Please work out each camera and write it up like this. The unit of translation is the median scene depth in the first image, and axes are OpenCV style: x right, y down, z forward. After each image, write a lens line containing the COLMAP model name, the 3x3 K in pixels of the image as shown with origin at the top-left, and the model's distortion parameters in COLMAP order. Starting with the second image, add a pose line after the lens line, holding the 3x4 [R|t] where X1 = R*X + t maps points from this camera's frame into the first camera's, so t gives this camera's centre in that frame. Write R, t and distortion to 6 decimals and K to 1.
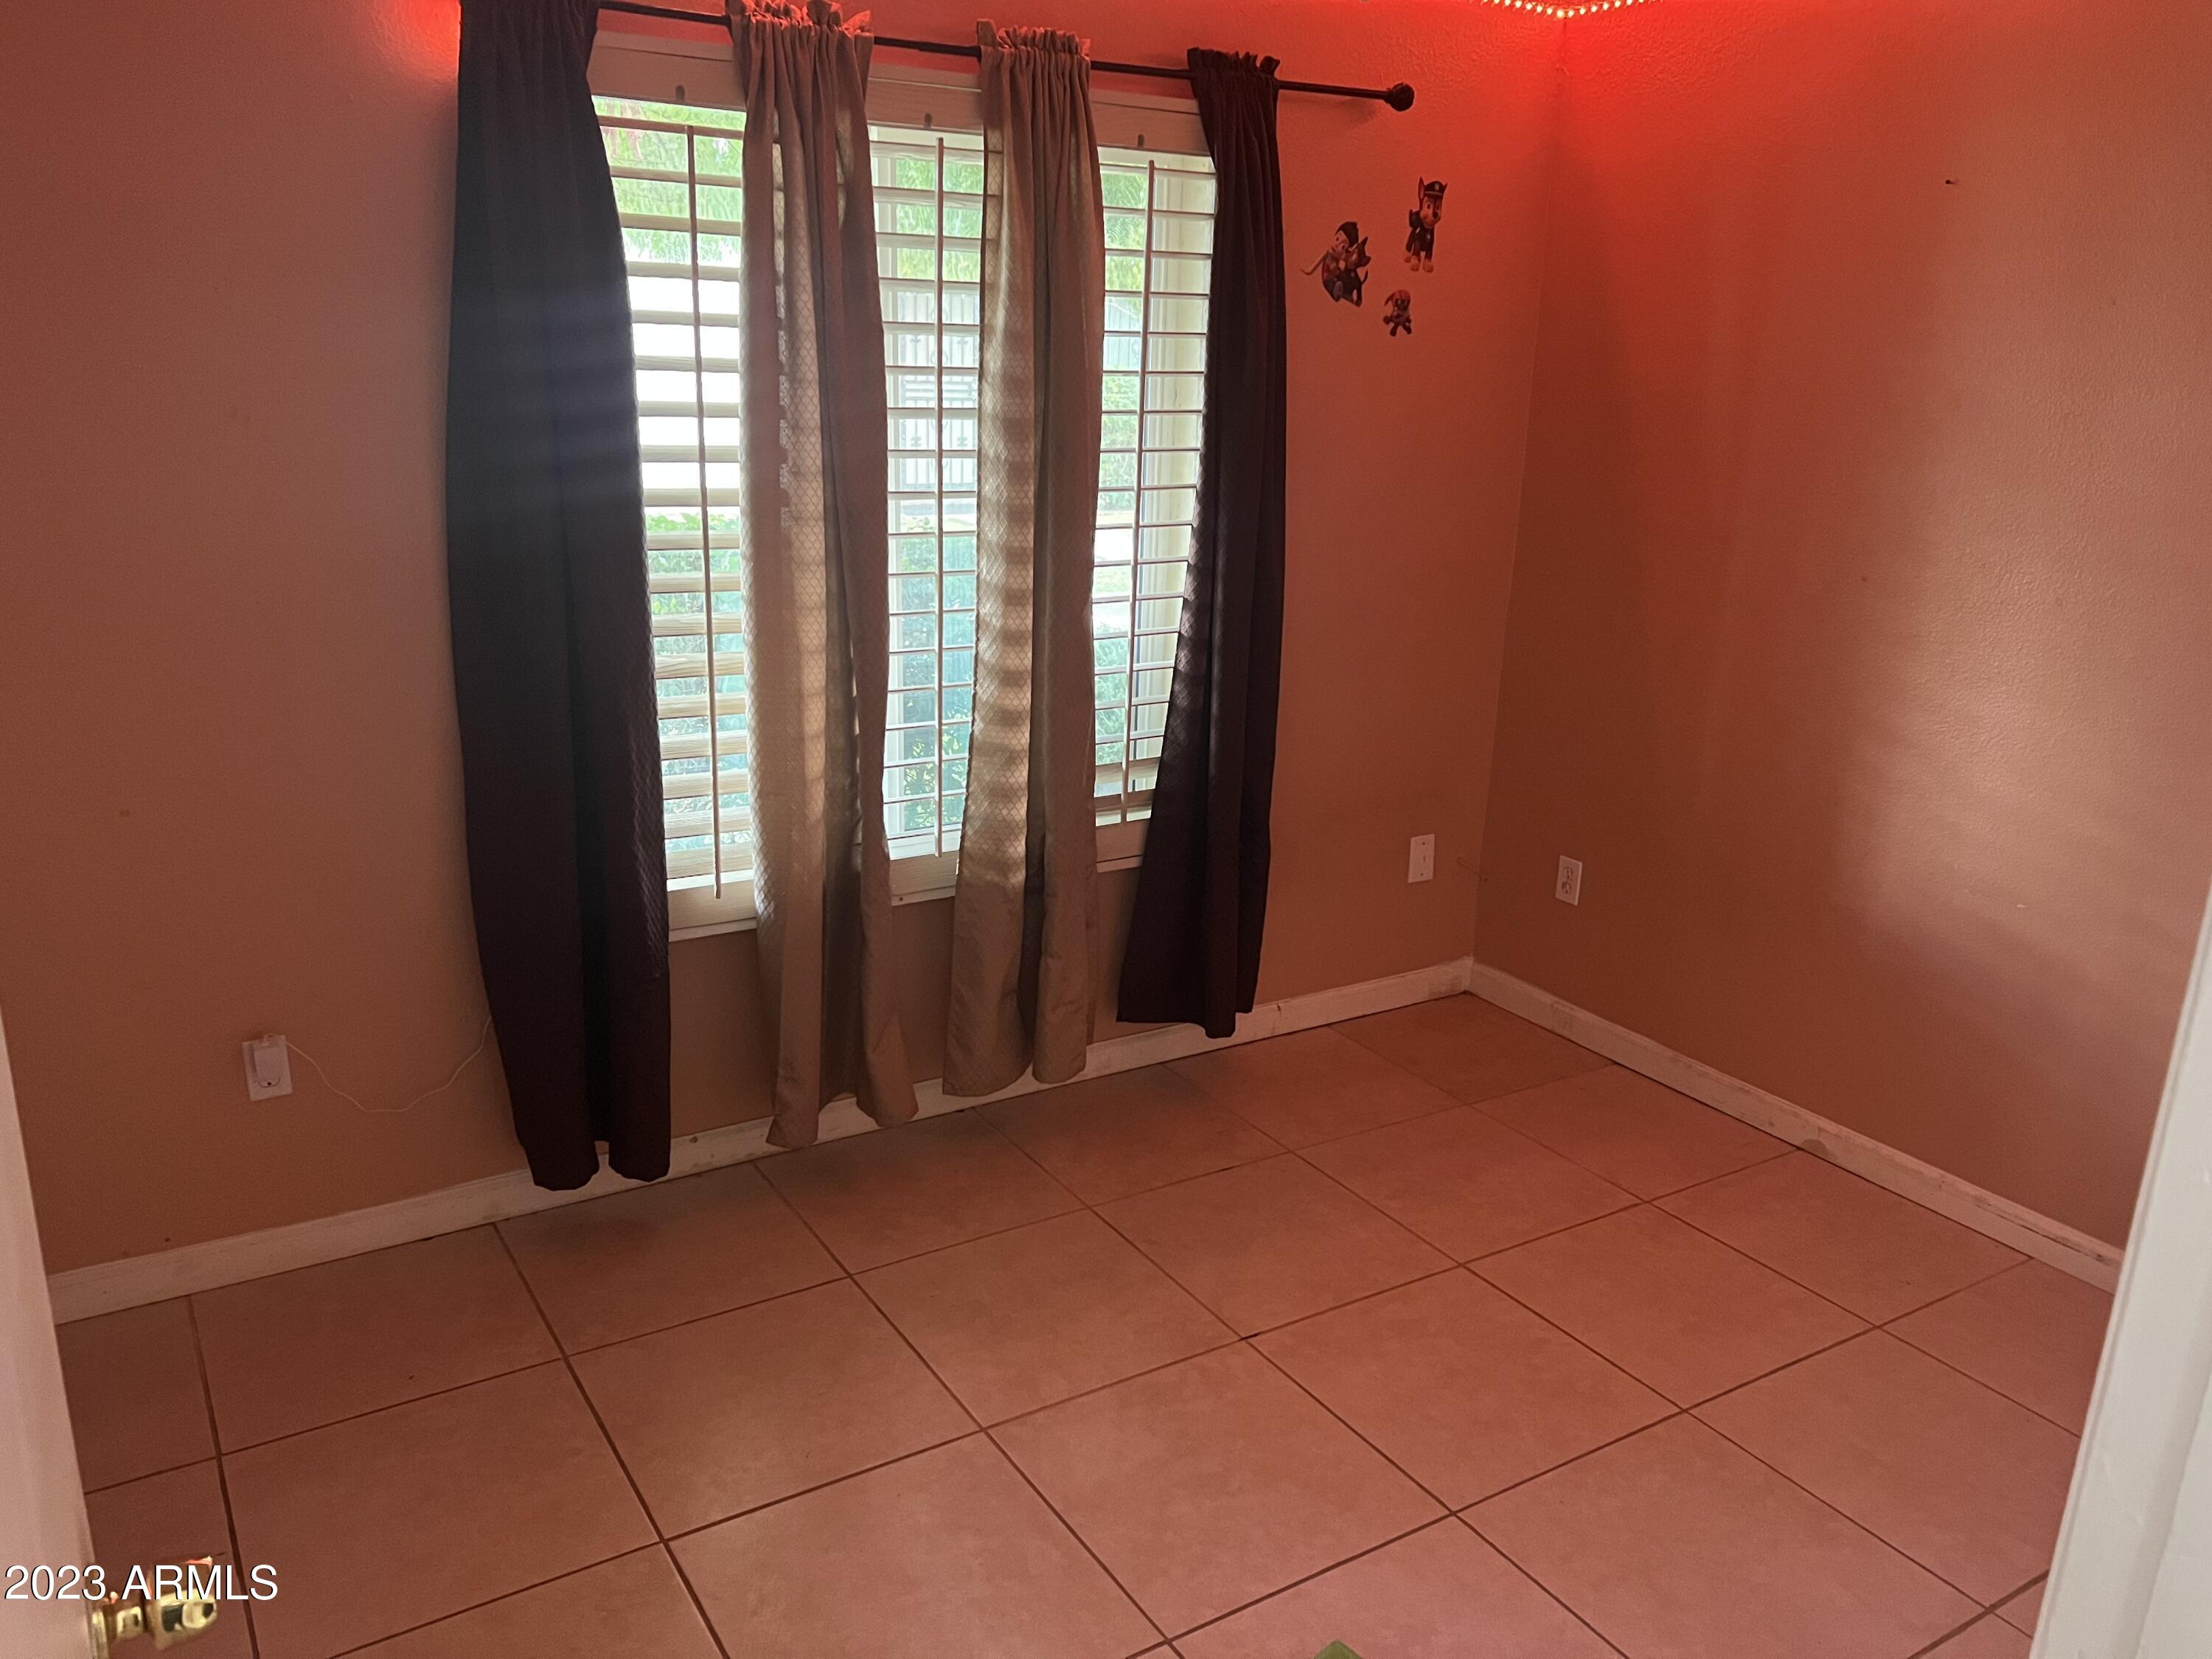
lens RADIAL K [[1662.4, 0, 1106.0], [0, 1662.4, 829.5], [0, 0, 1]] dist [0.090355, -0.152301]
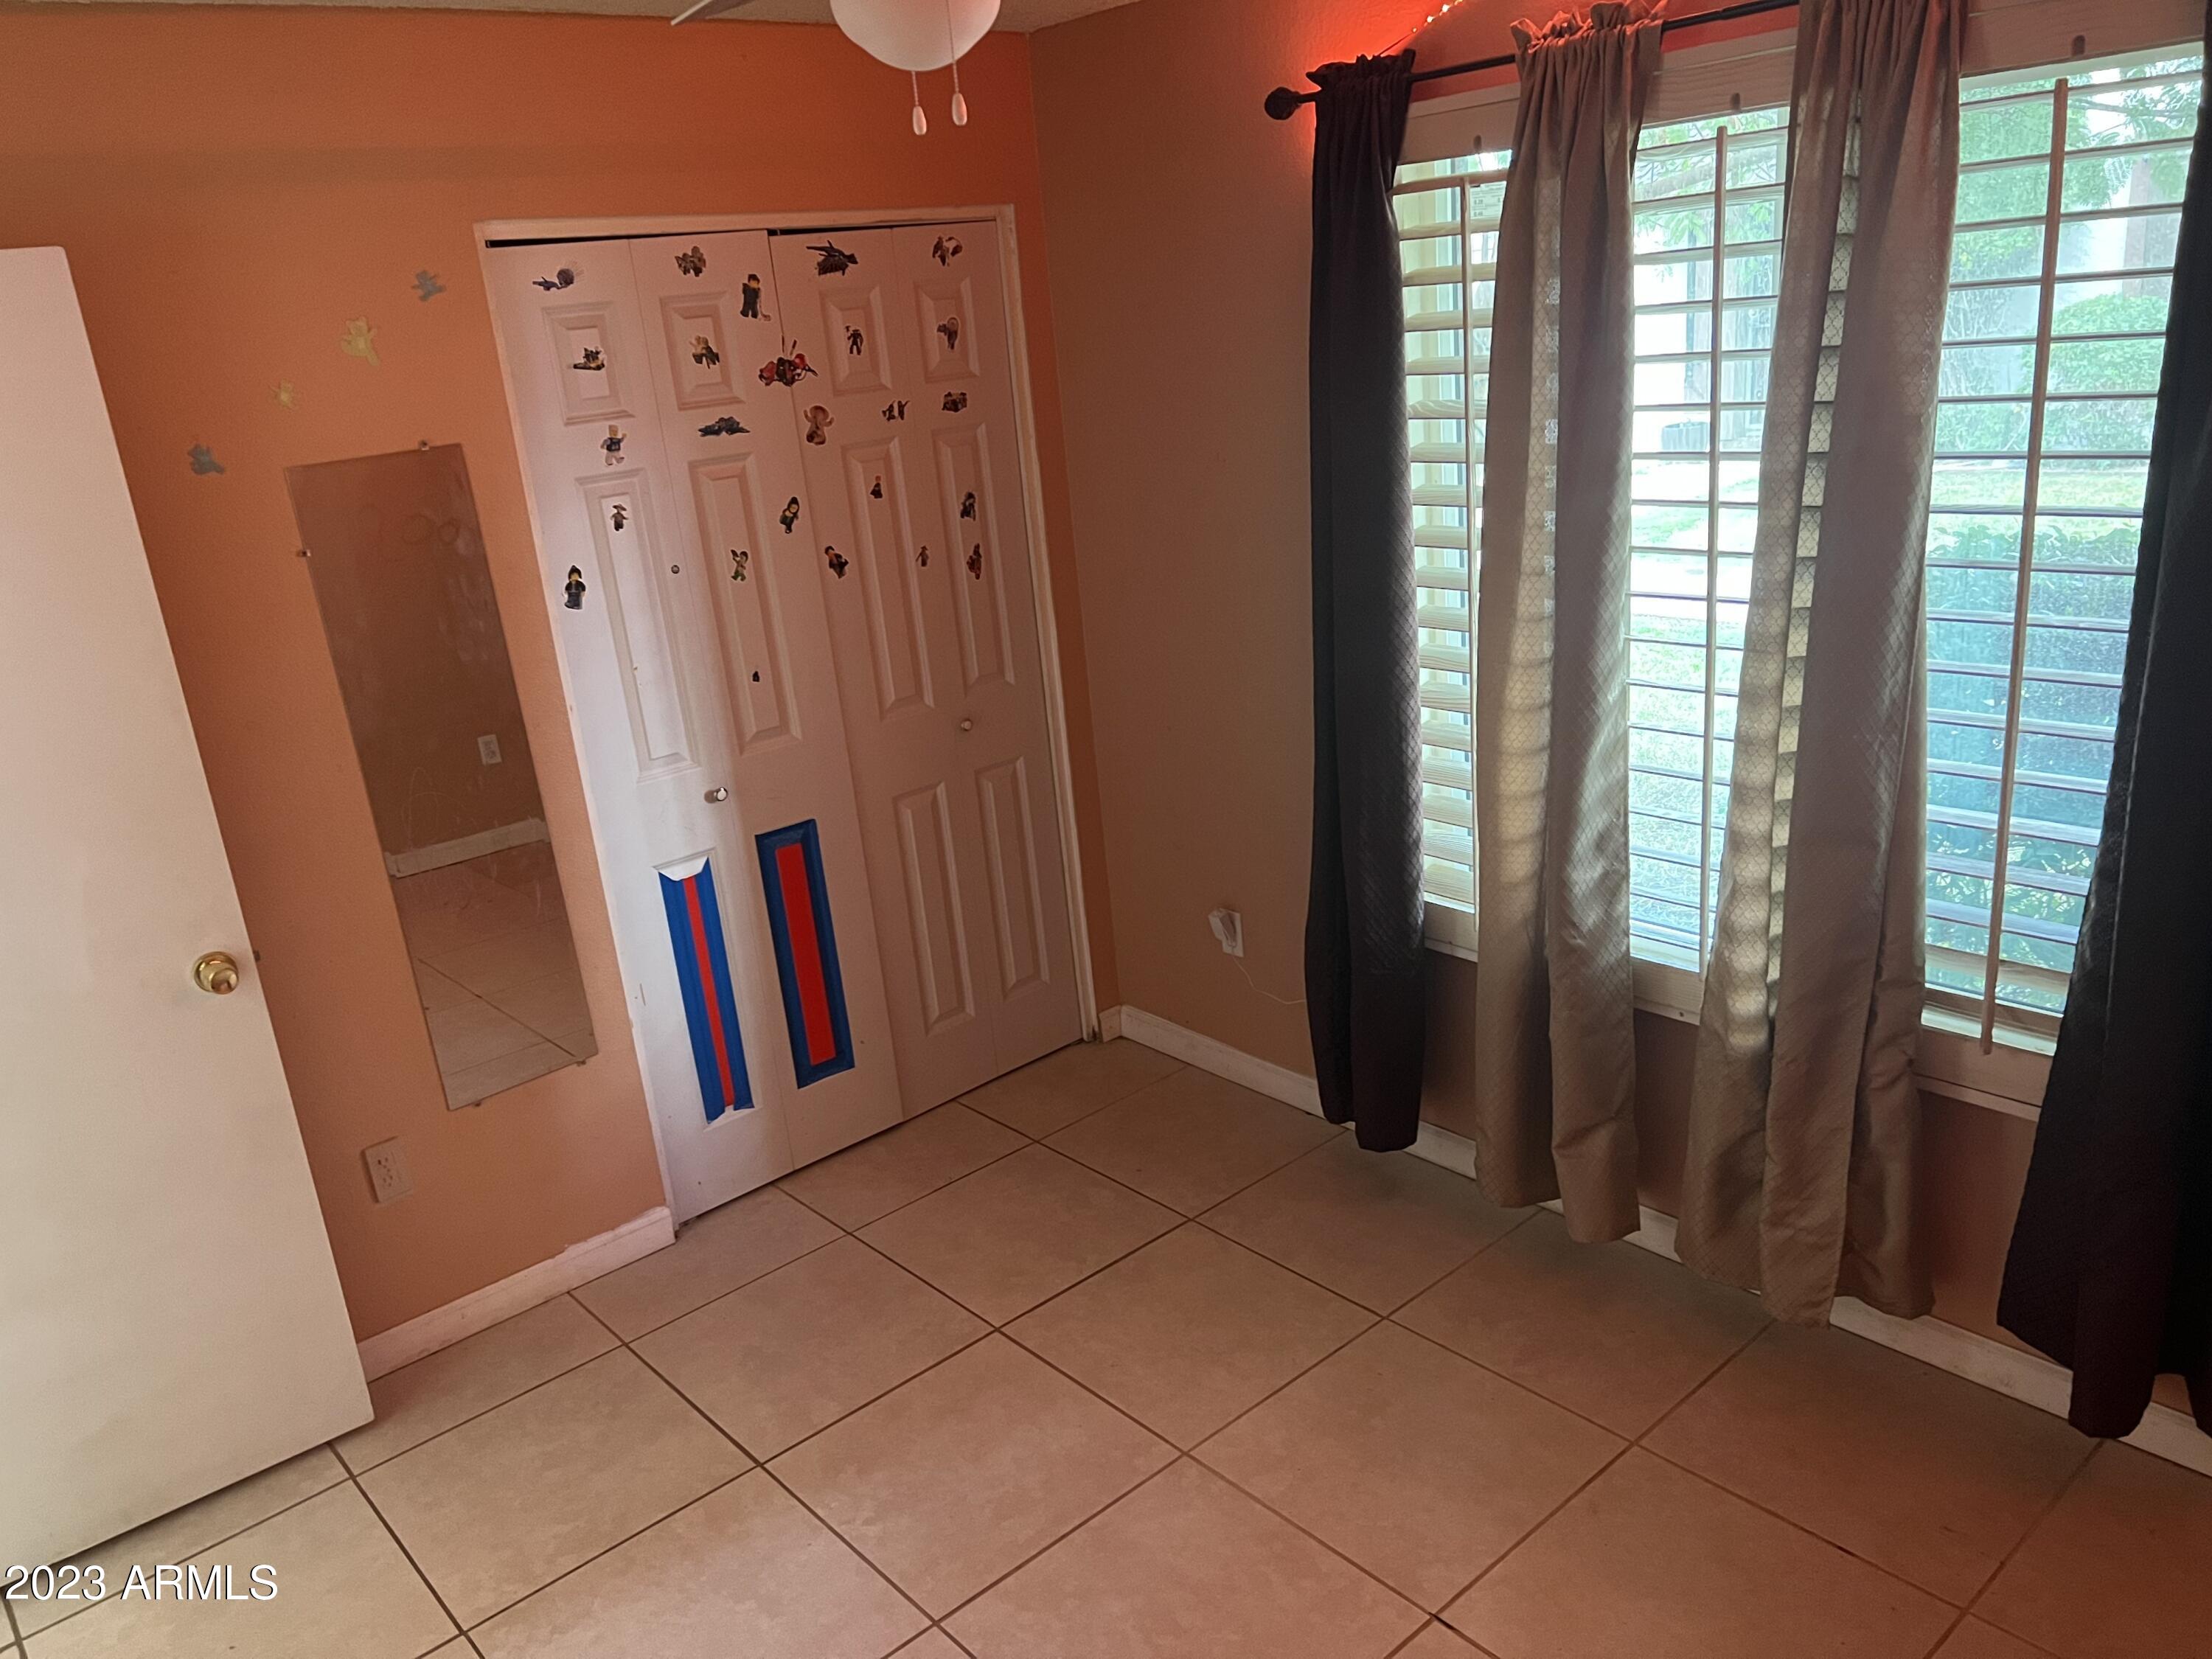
lens RADIAL K [[1662.4, 0, 1106.0], [0, 1662.4, 829.5], [0, 0, 1]] dist [0.090355, -0.152301]
pose [[0.164080, 0.255846, -0.952691, 0.702939], [-0.188013, 0.956187, 0.224404, -0.208461], [0.968364, 0.142298, 0.204993, 0.581931]]
